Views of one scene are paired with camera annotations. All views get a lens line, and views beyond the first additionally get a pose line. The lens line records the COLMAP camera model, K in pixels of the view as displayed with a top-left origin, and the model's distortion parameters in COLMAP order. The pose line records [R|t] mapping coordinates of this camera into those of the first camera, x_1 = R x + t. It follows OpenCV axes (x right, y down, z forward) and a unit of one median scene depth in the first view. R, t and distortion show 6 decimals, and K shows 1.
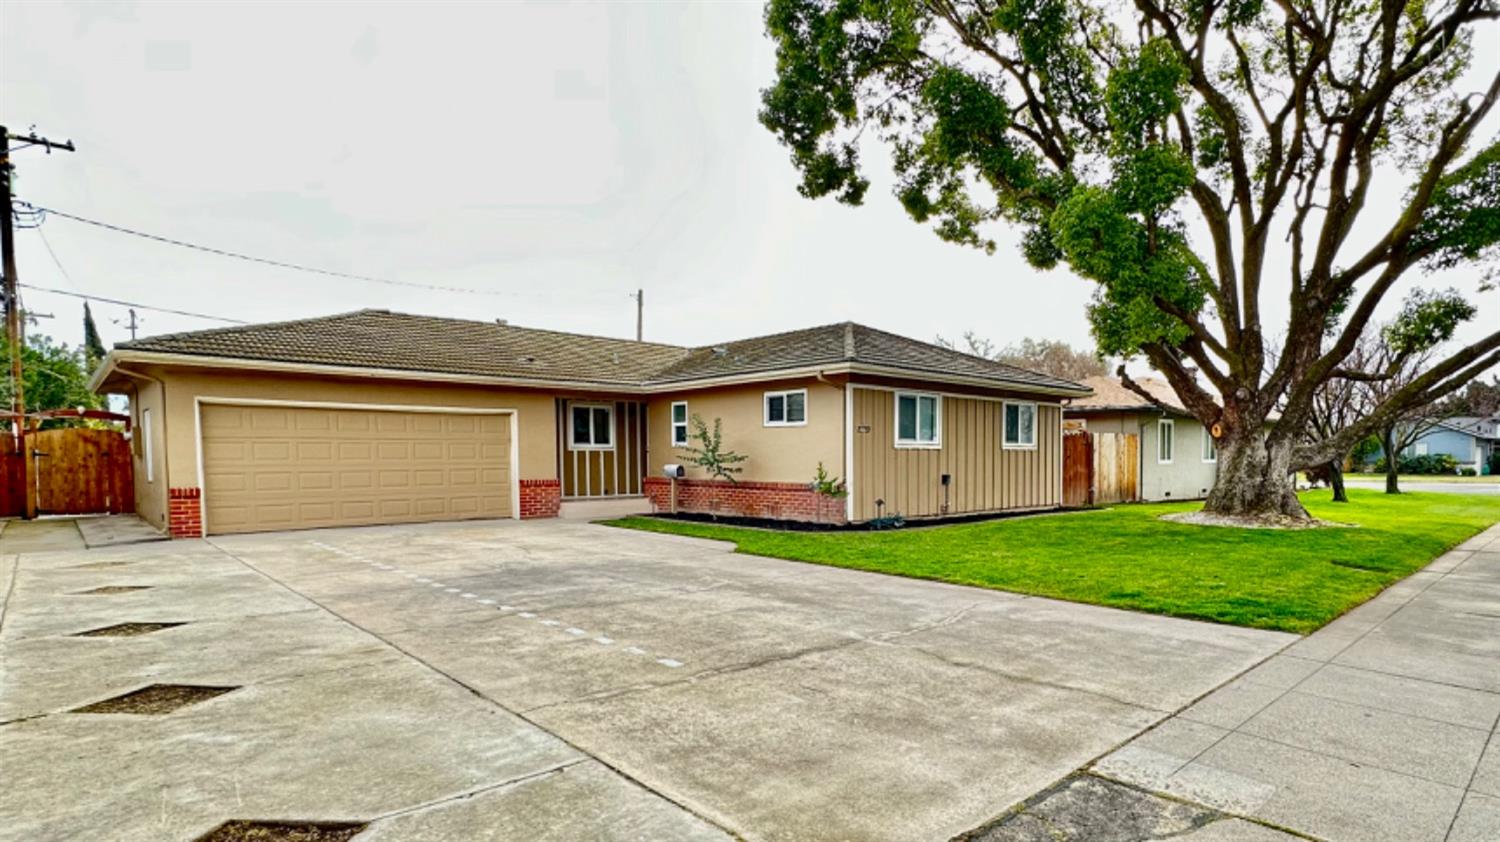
lens RADIAL K [[666.0, 0, 741.0], [0, 666.0, 472.1], [0, 0, 1]] dist [0.001329, 0.000349]
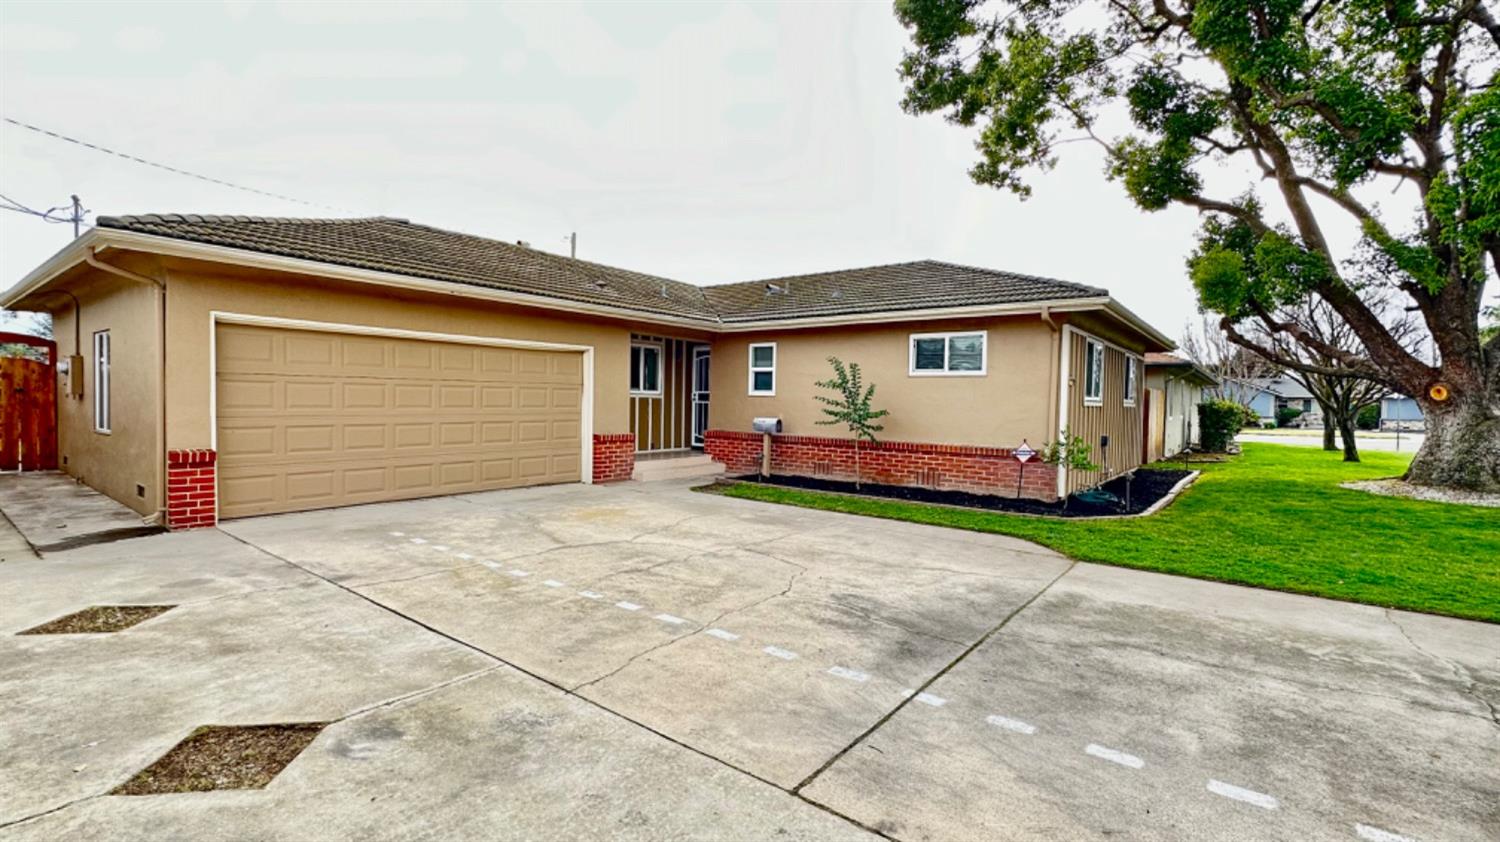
lens RADIAL K [[666.0, 0, 753.4], [0, 666.0, 409.7], [0, 0, 1]] dist [0.001329, 0.000349]
pose [[0.995130, 0.019159, 0.096688, -0.209818], [-0.017923, 0.999746, -0.013636, -0.010122], [-0.096924, 0.011836, 0.995221, 0.177442]]
